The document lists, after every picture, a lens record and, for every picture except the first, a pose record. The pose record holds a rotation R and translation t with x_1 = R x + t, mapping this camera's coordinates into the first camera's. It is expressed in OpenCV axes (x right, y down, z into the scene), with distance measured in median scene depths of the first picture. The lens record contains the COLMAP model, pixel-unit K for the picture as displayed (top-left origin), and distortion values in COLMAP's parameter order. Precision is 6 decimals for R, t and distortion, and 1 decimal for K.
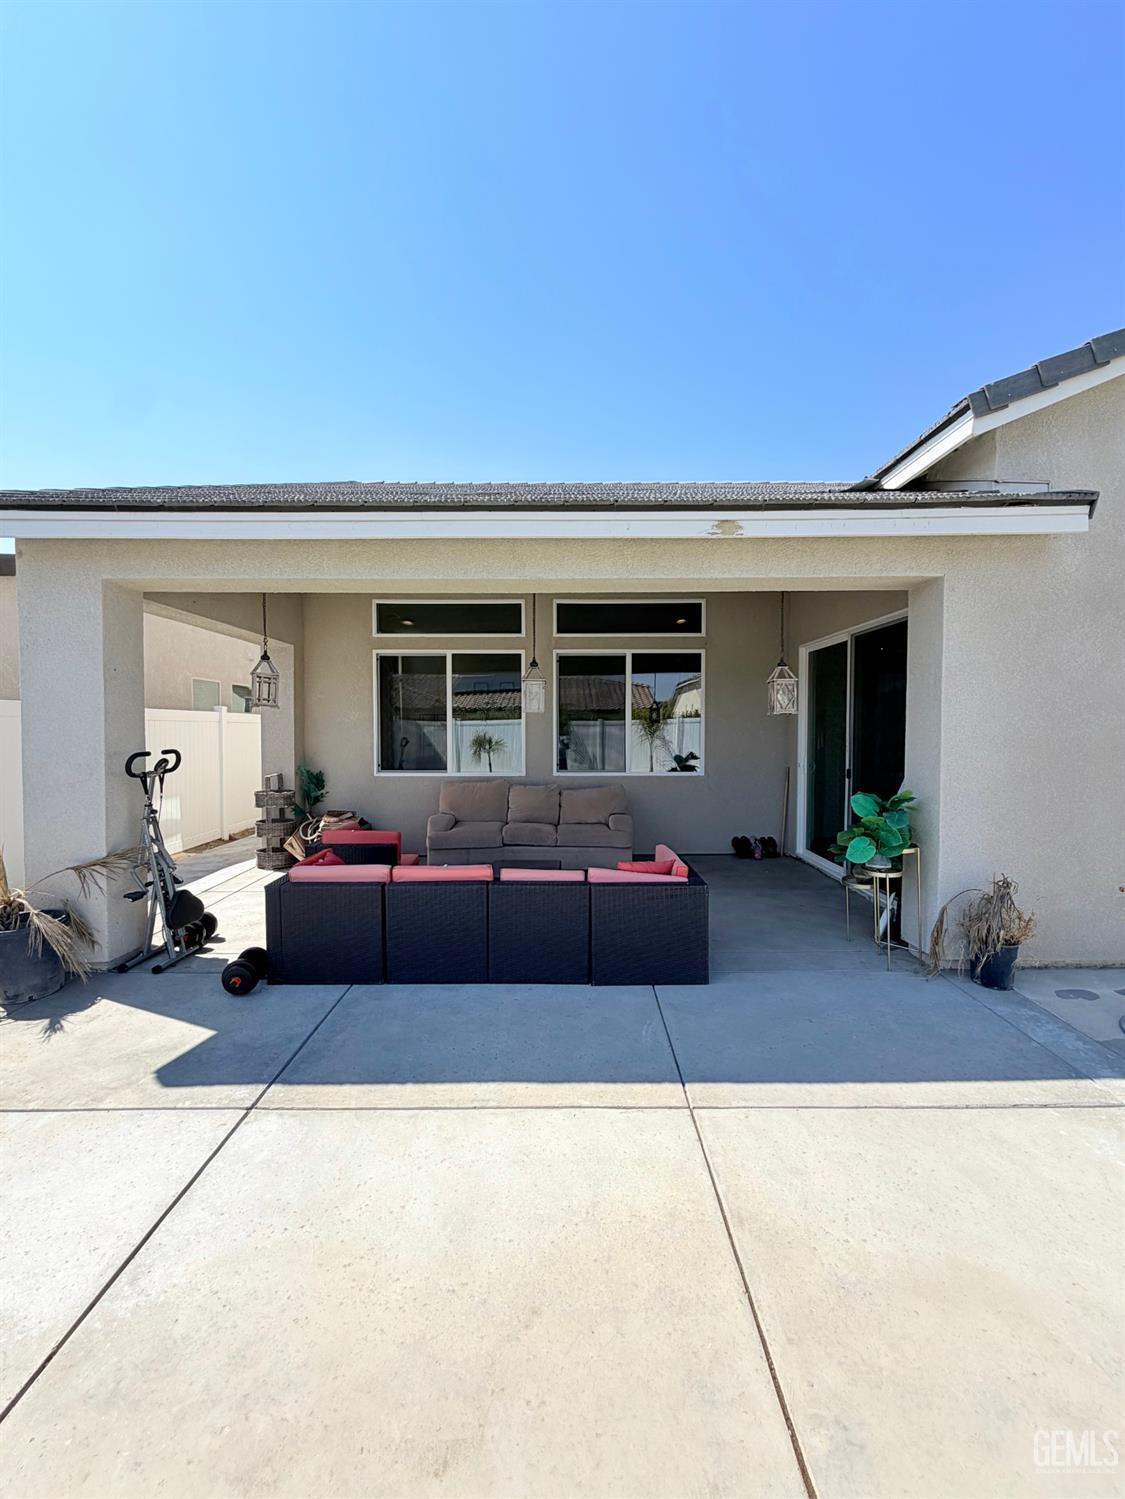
lens RADIAL K [[597.9, 0, 560.8], [0, 597.9, 748.2], [0, 0, 1]] dist [-0.001771, -0.000052]
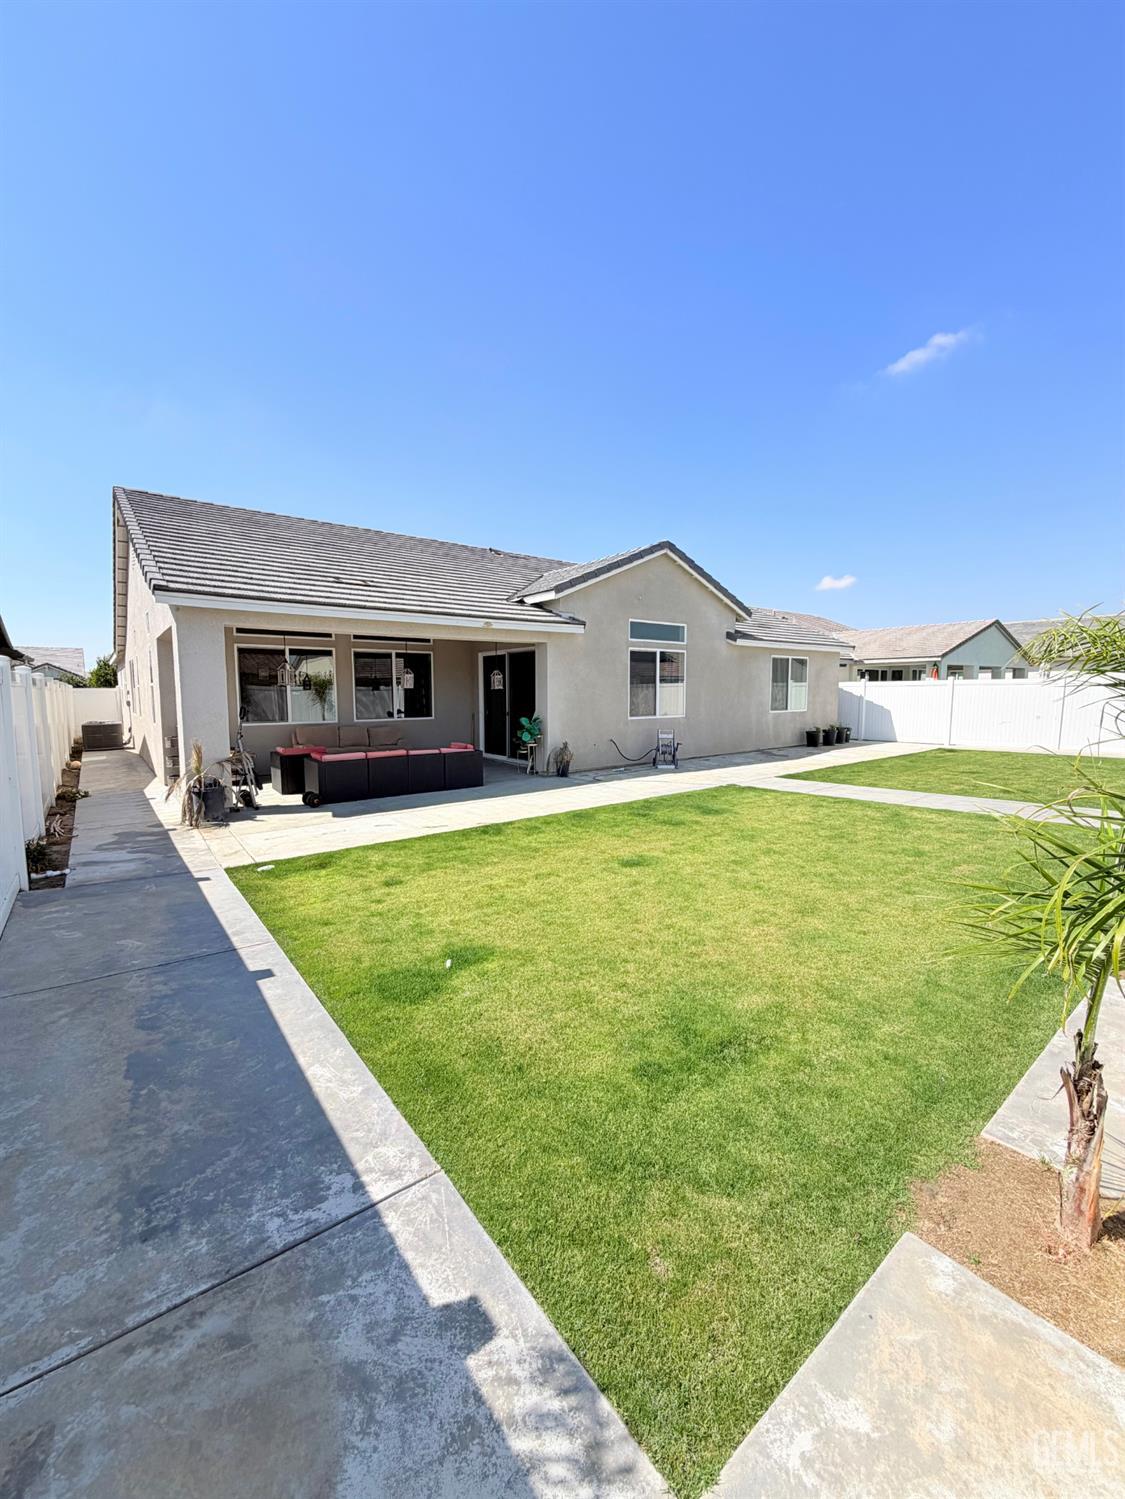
lens RADIAL K [[597.9, 0, 563.8], [0, 597.9, 746.4], [0, 0, 1]] dist [-0.001771, -0.000052]
pose [[0.785694, -0.059284, 0.615768, -1.064499], [0.023613, 0.997546, 0.065910, 0.031559], [-0.618164, -0.037245, 0.785166, -1.293945]]
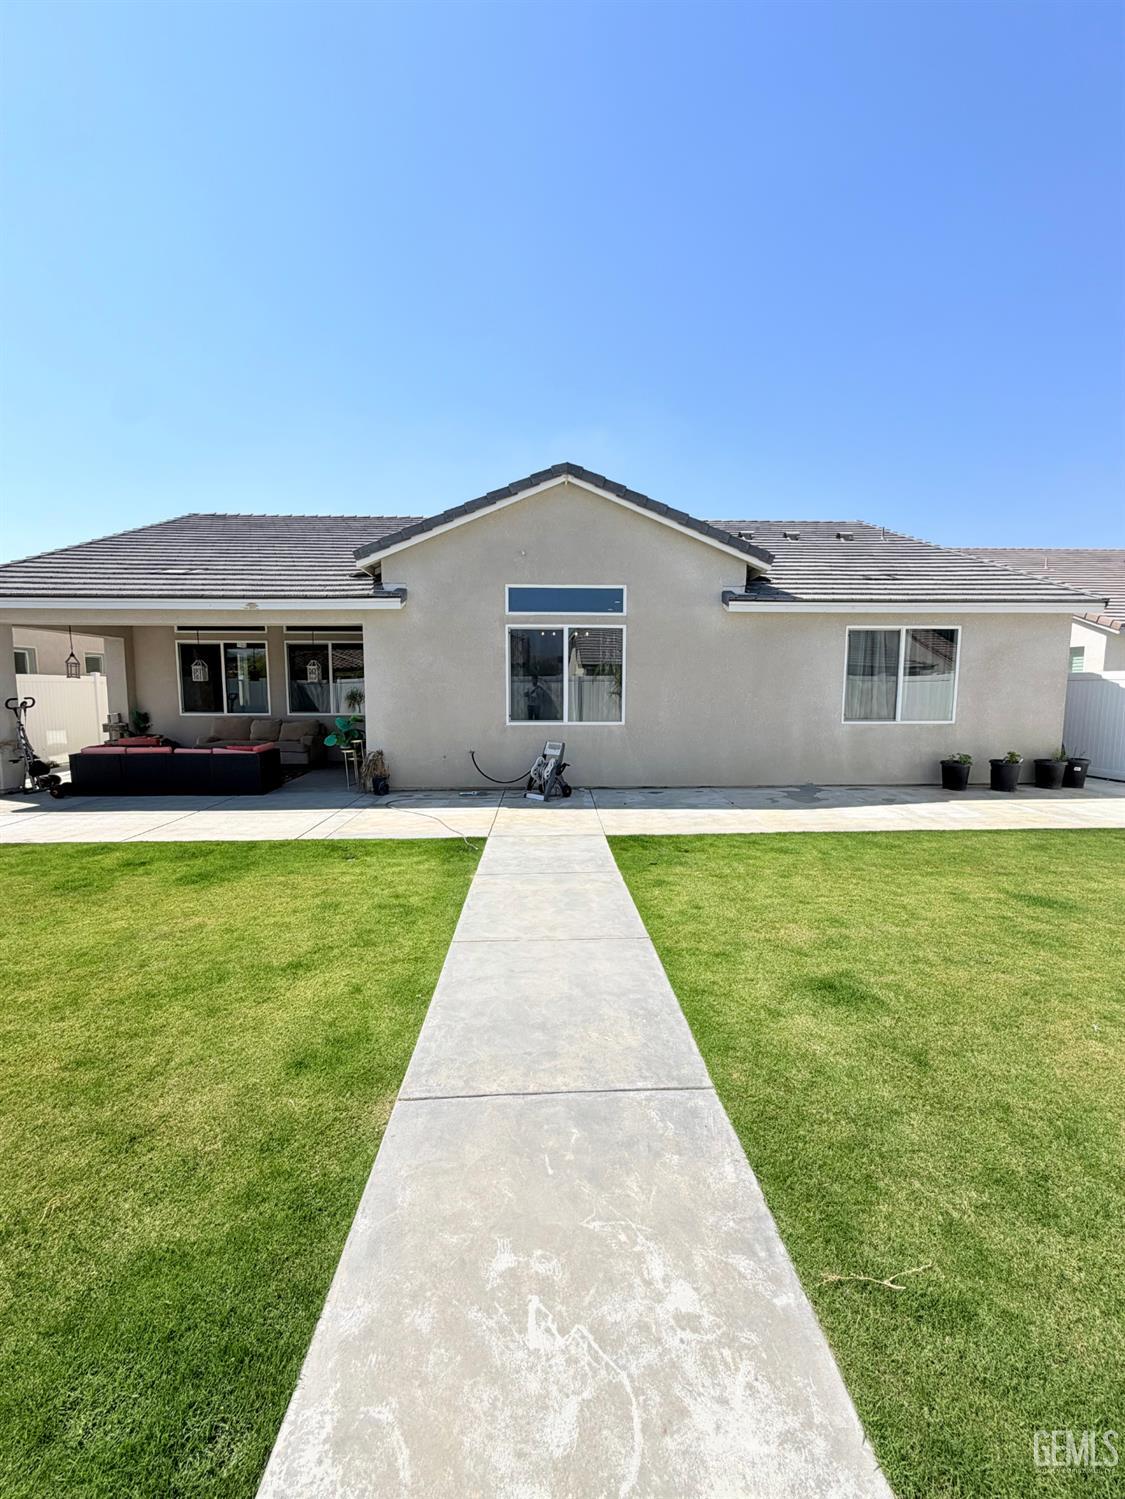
lens RADIAL K [[597.9, 0, 563.3], [0, 597.9, 747.4], [0, 0, 1]] dist [-0.001771, -0.000052]
pose [[0.999097, -0.001818, 0.042452, 1.233716], [-0.001202, 0.997476, 0.070999, 0.028311], [-0.042474, -0.070986, 0.996573, -1.302927]]
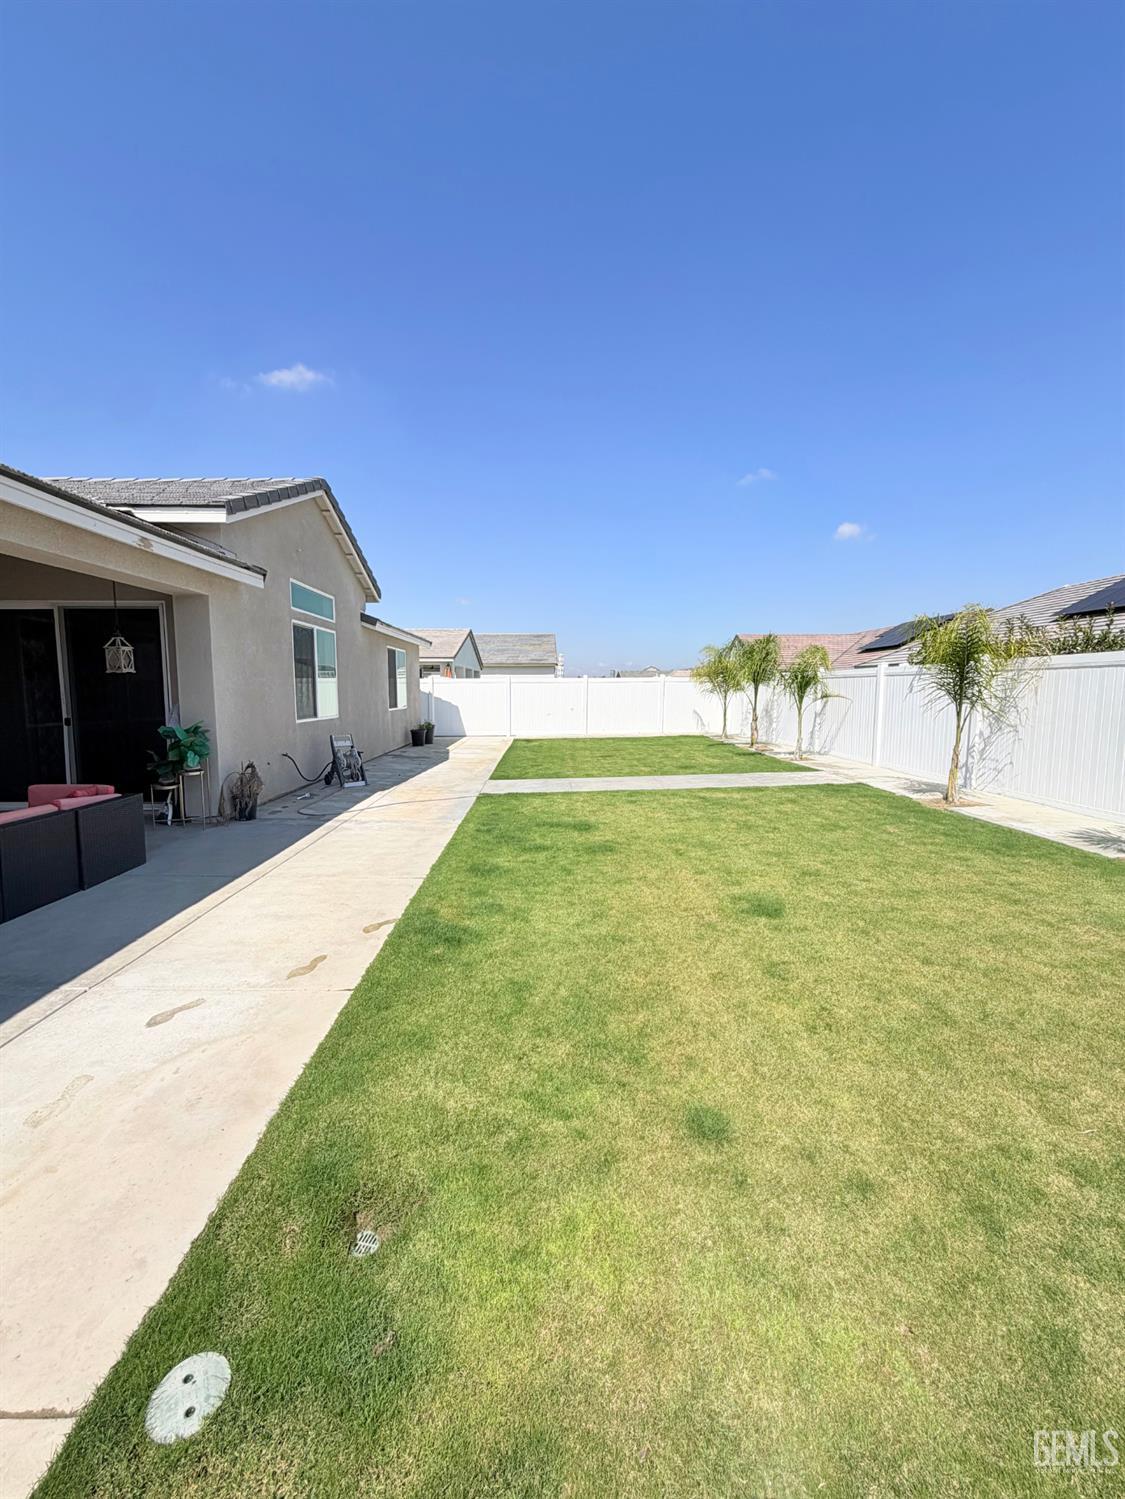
lens RADIAL K [[597.9, 0, 561.3], [0, 597.9, 742.6], [0, 0, 1]] dist [-0.001771, -0.000052]
pose [[-0.025953, -0.085549, 0.995996, -1.063665], [0.034413, 0.995664, 0.086417, 0.020330], [-0.999071, 0.036518, -0.022896, 0.032389]]
